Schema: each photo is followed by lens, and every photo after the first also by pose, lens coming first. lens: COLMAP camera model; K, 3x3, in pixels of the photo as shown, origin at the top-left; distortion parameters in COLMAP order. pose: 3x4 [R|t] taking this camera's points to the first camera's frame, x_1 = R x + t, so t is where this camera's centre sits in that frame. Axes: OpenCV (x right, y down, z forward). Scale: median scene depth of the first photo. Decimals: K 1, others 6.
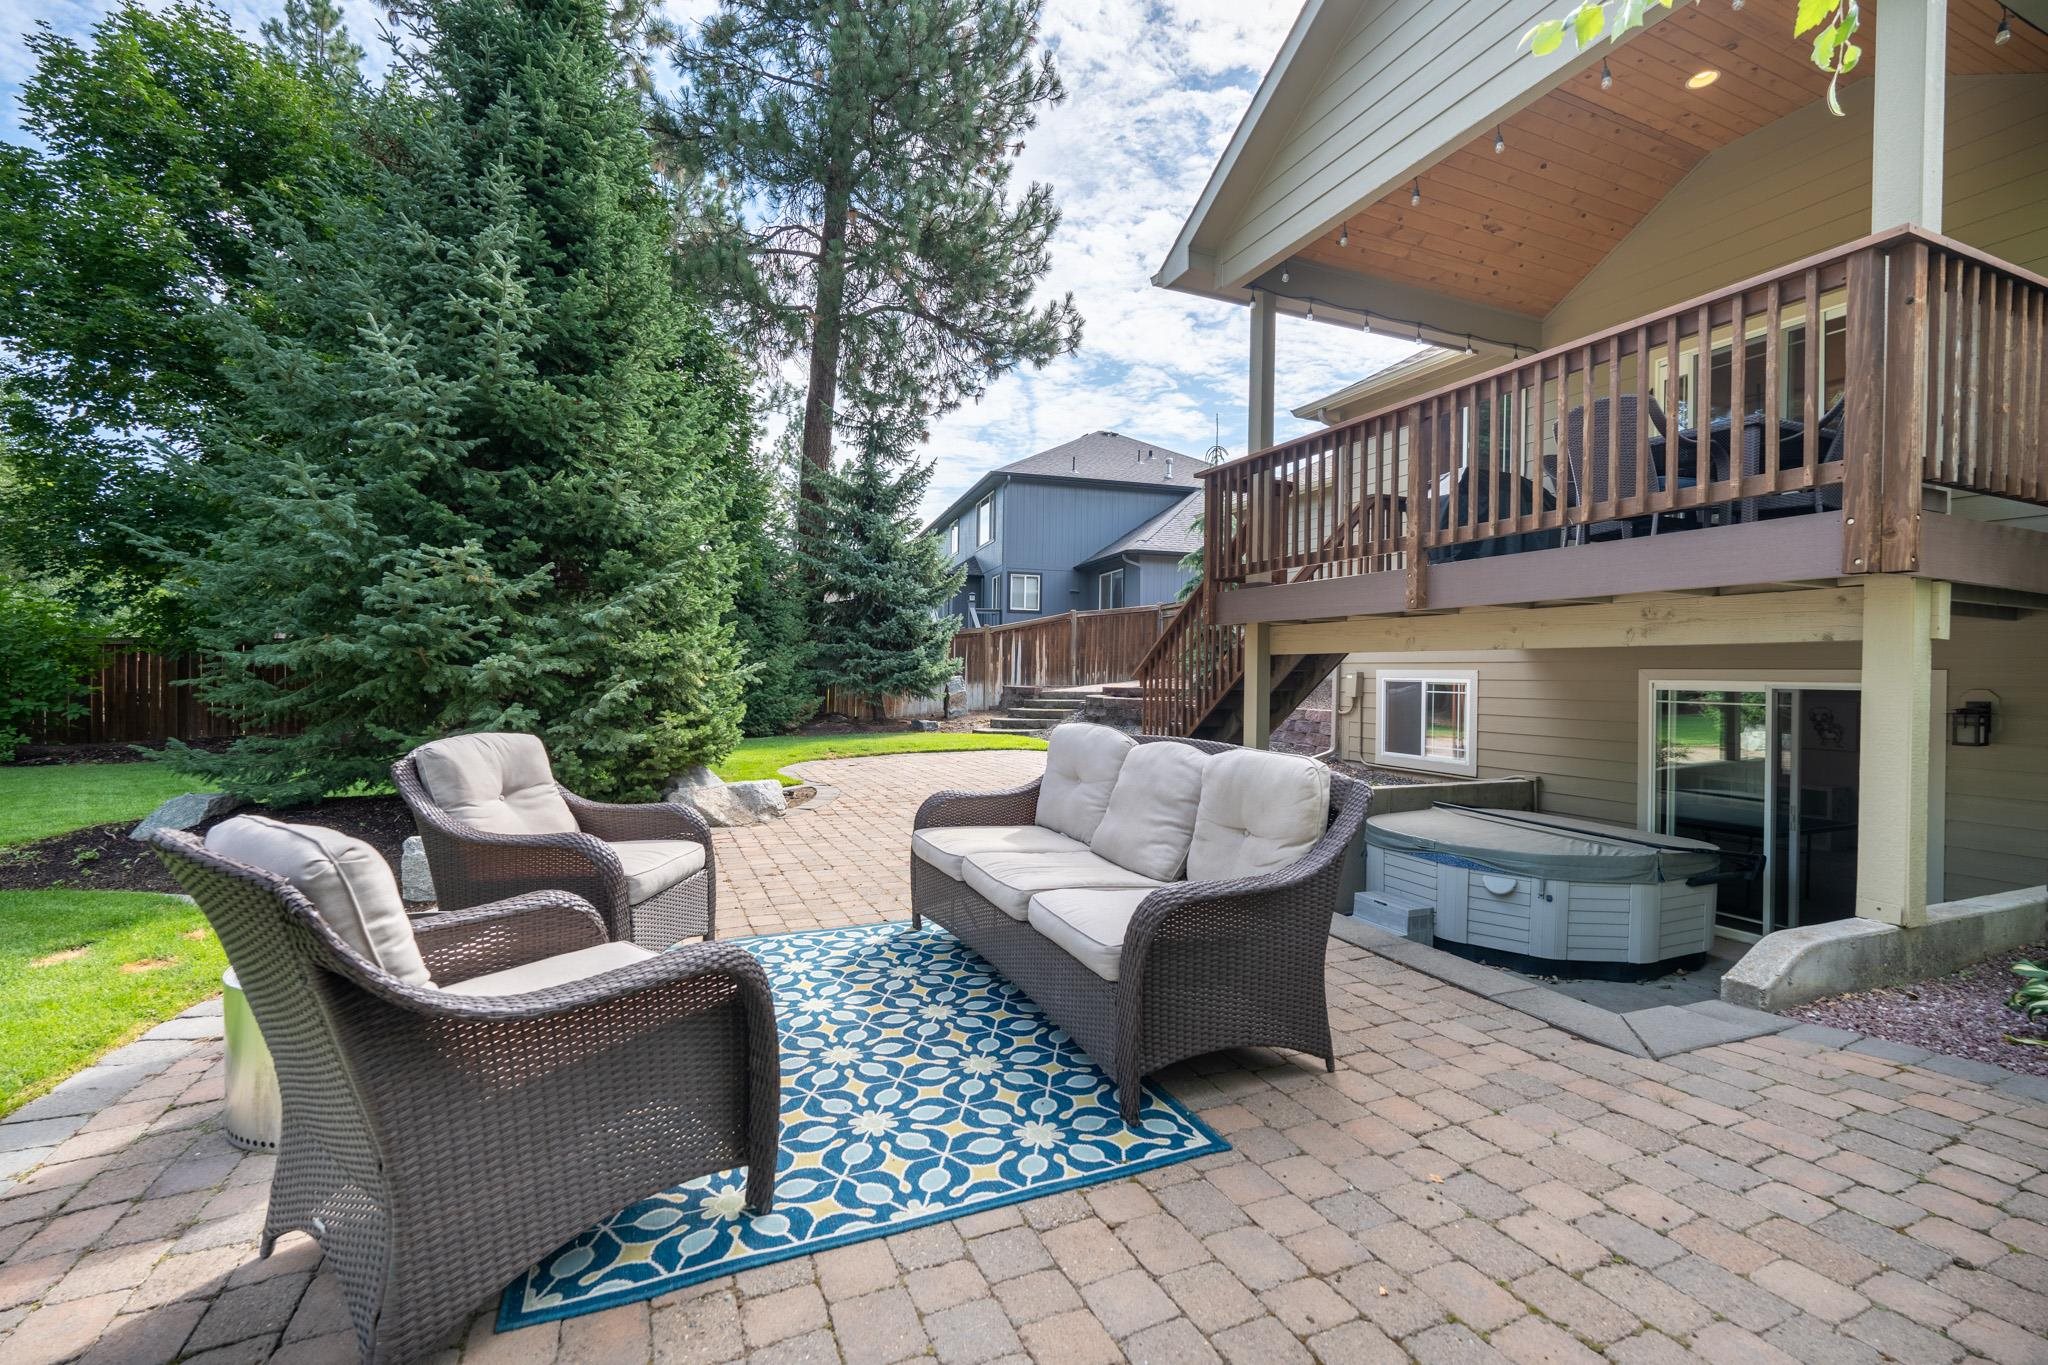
lens RADIAL K [[895.4, 0, 1029.5], [0, 895.4, 687.8], [0, 0, 1]] dist [-0.005930, 0.000686]
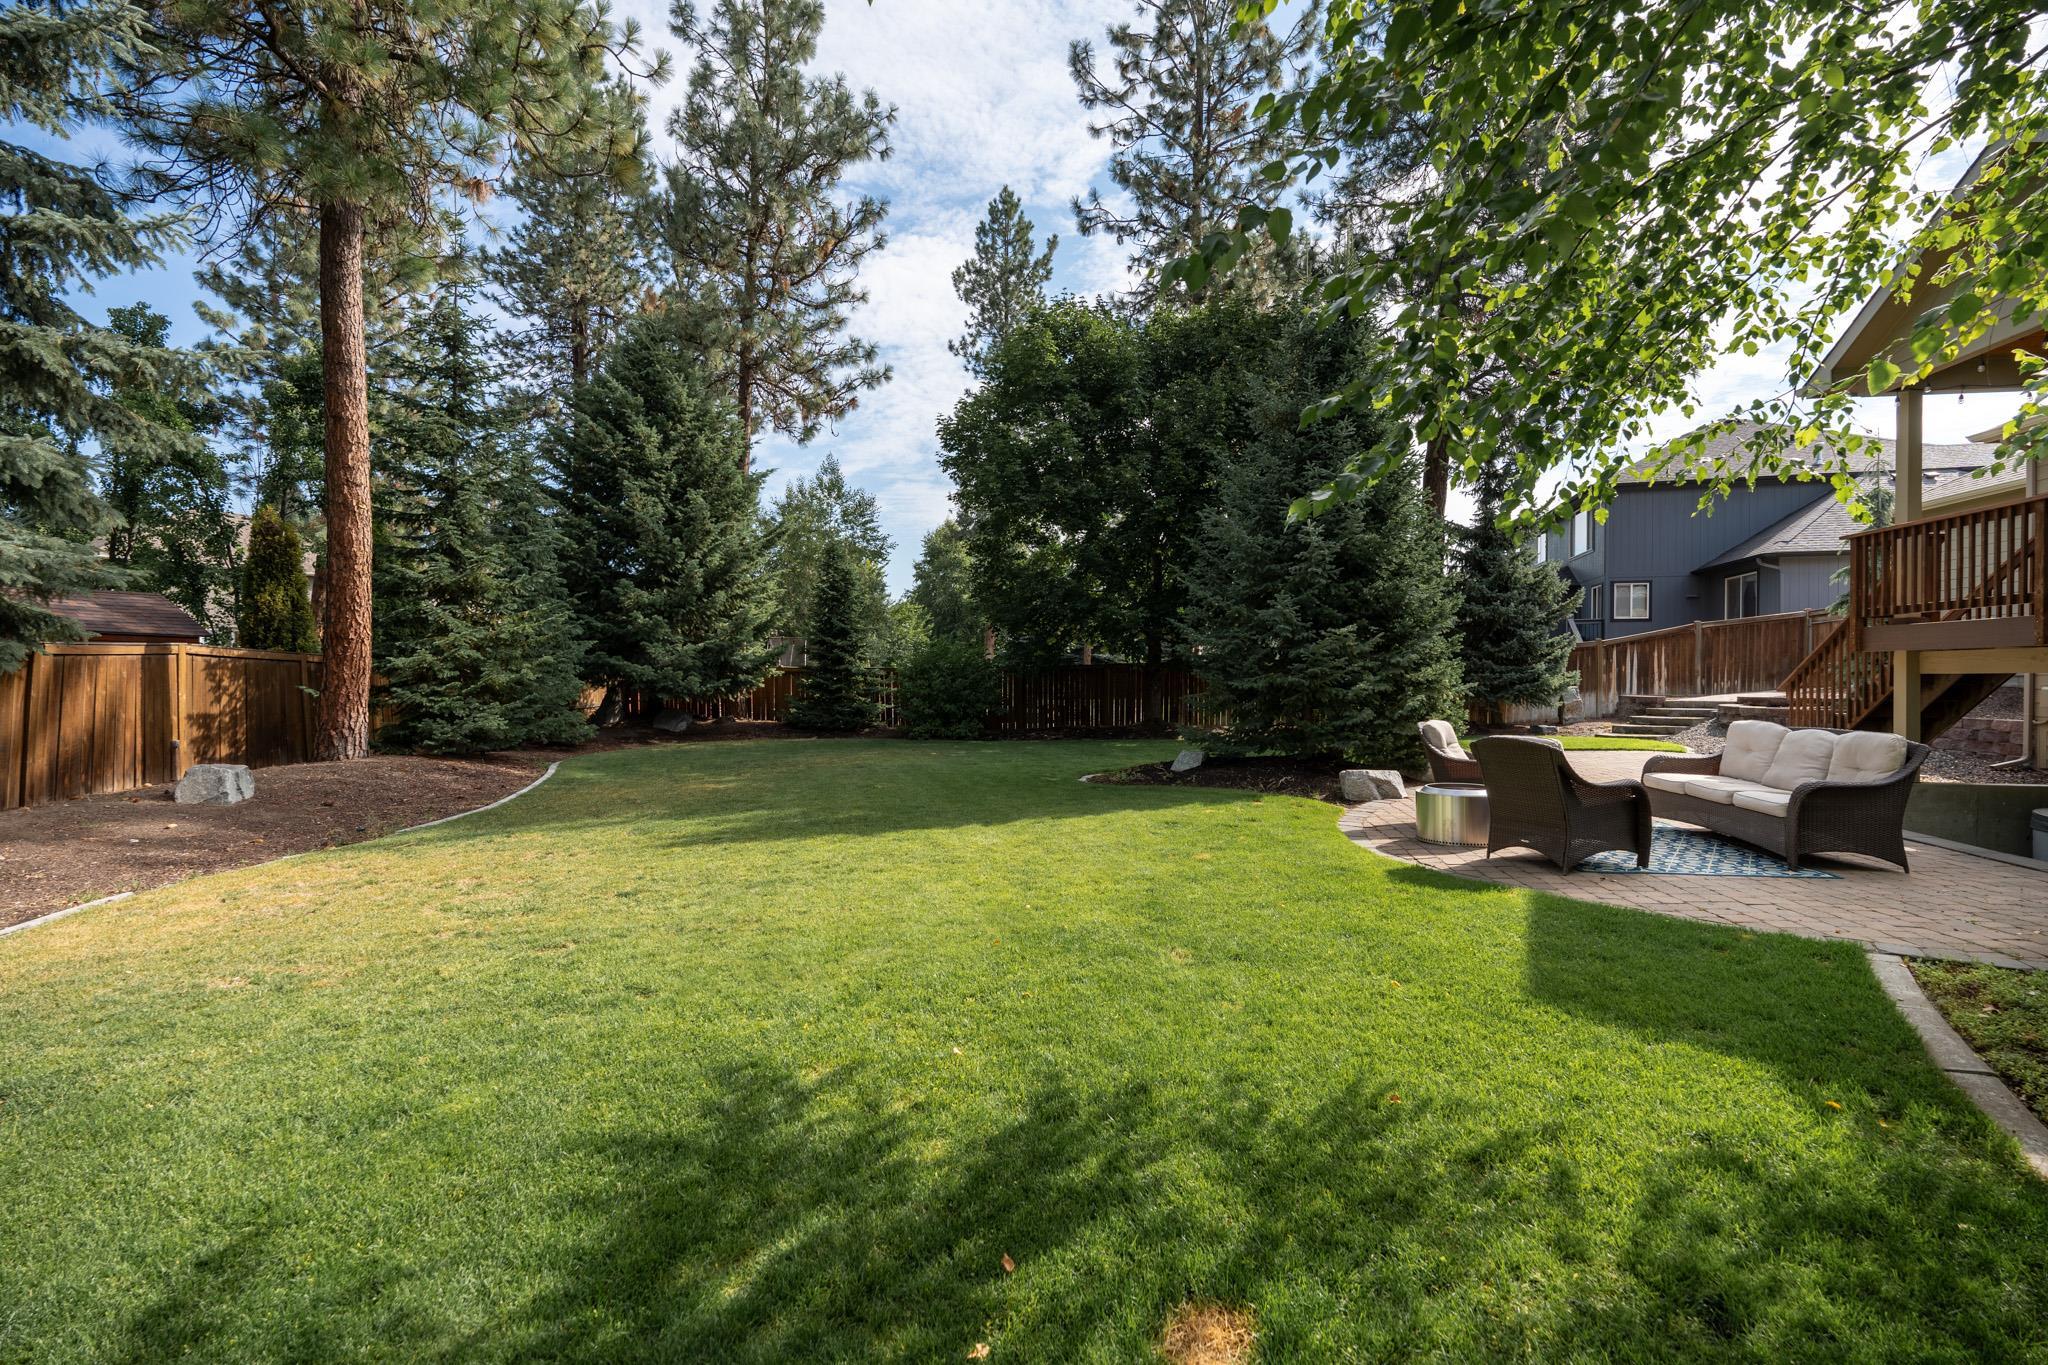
lens RADIAL K [[895.4, 0, 1009.8], [0, 895.4, 688.7], [0, 0, 1]] dist [-0.005930, 0.000686]
pose [[0.833064, -0.000511, -0.553177, -0.051988], [-0.002079, 0.999990, -0.004055, -0.004614], [0.553173, 0.004528, 0.833054, -0.358886]]
